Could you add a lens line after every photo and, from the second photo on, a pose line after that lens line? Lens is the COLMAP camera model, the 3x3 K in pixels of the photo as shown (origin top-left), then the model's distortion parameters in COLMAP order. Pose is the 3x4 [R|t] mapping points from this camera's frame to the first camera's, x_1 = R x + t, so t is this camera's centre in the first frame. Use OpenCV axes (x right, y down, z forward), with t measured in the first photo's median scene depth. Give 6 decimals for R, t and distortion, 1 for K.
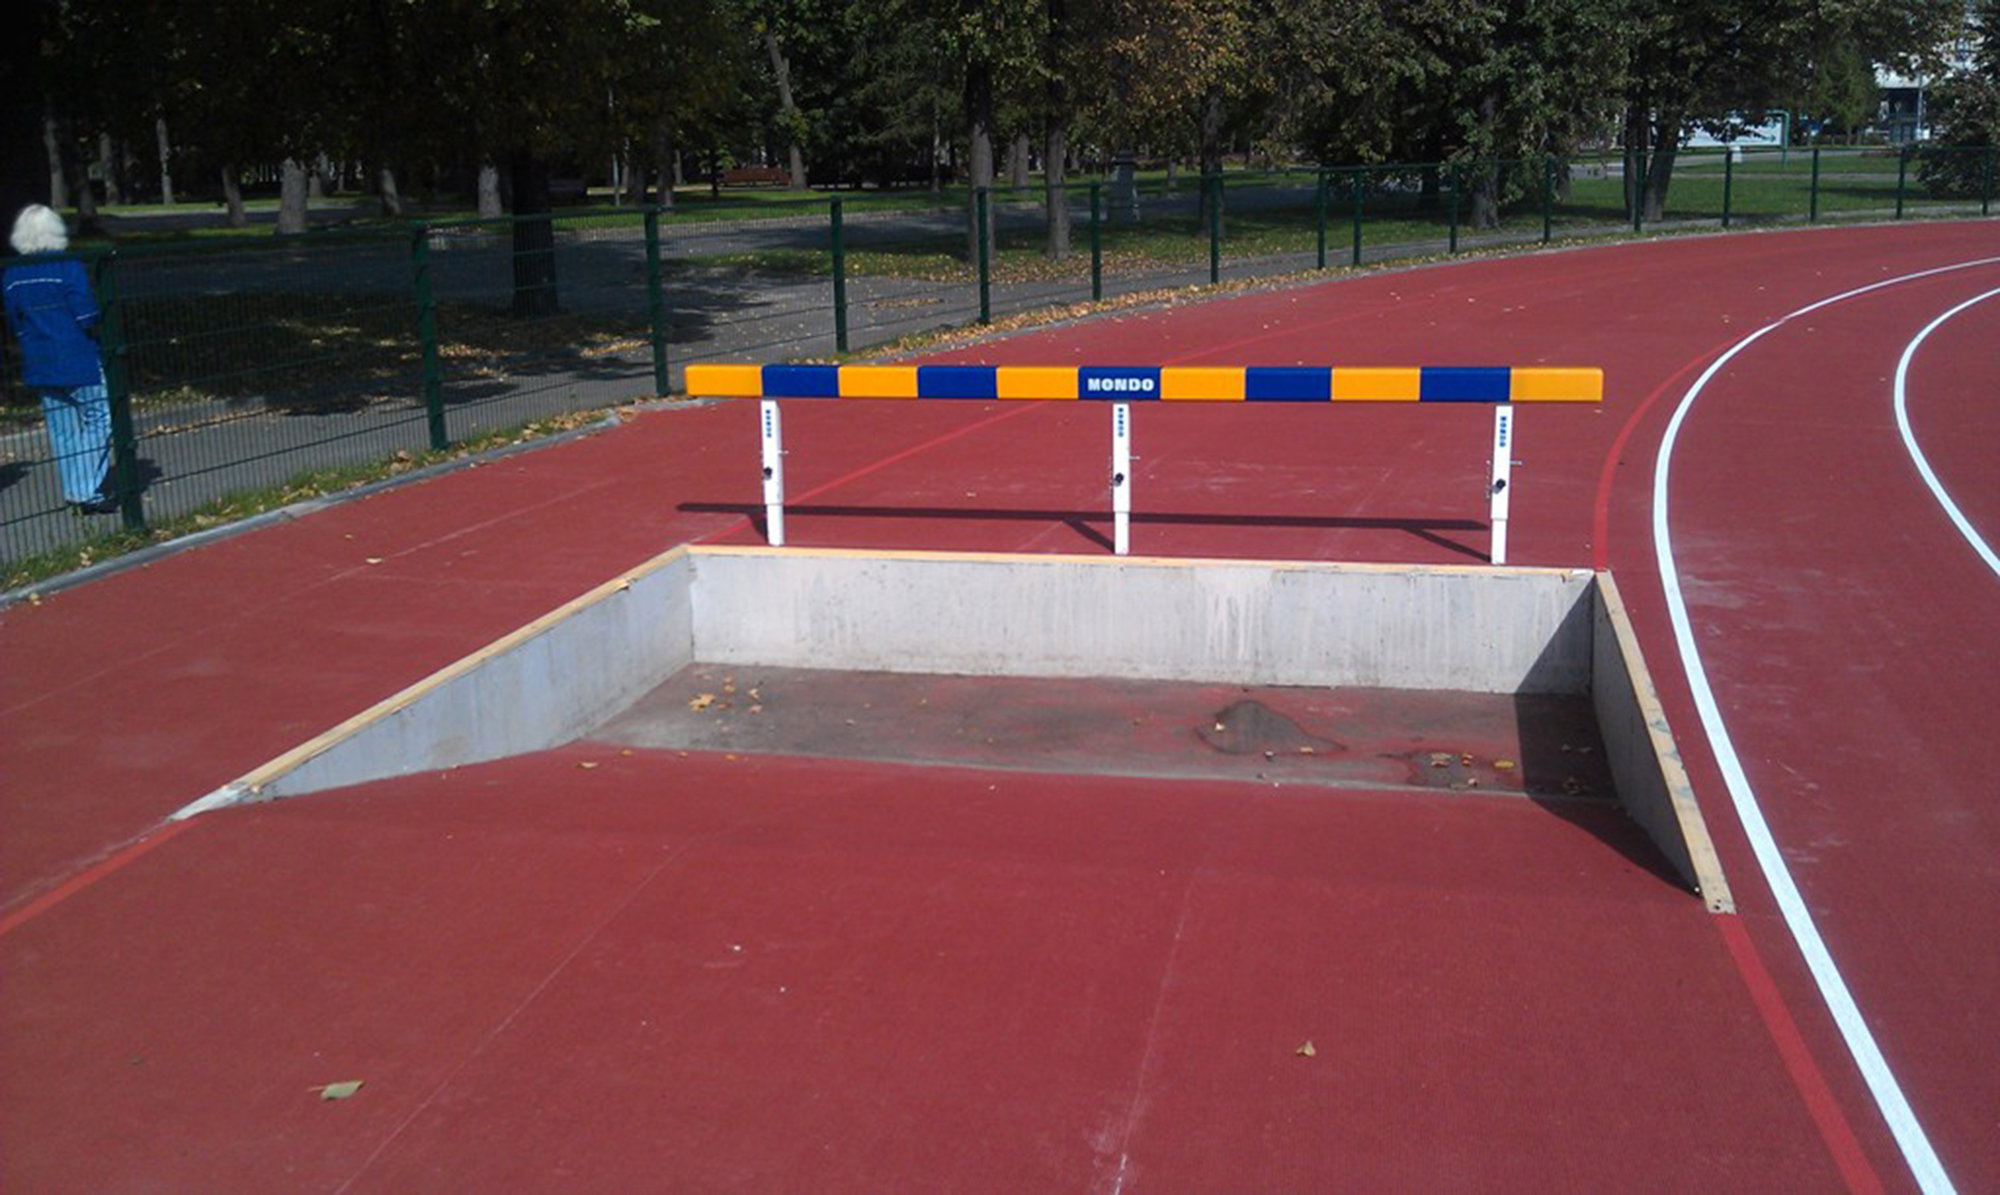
lens RADIAL K [[2039.9, 0, 1000.0], [0, 2039.9, 597.5], [0, 0, 1]] dist [0.157561, -0.514401]
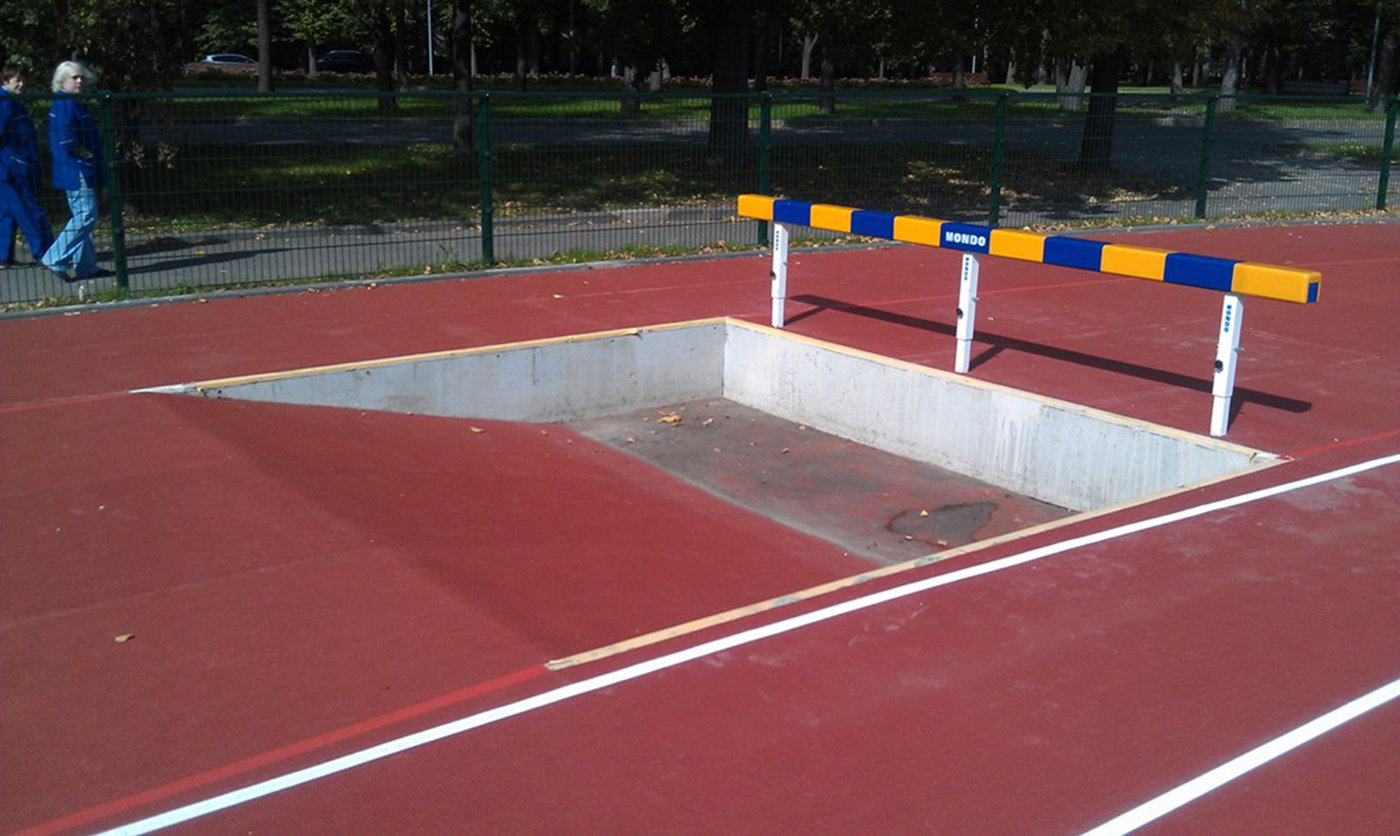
lens RADIAL K [[1428.0, 0, 700.0], [0, 1428.0, 418.0], [0, 0, 1]] dist [0.157561, -0.514401]
pose [[0.761173, 0.193660, -0.618960, 0.505138], [-0.173151, 0.980417, 0.093818, -0.050219], [0.625008, 0.035762, 0.779799, 0.205444]]
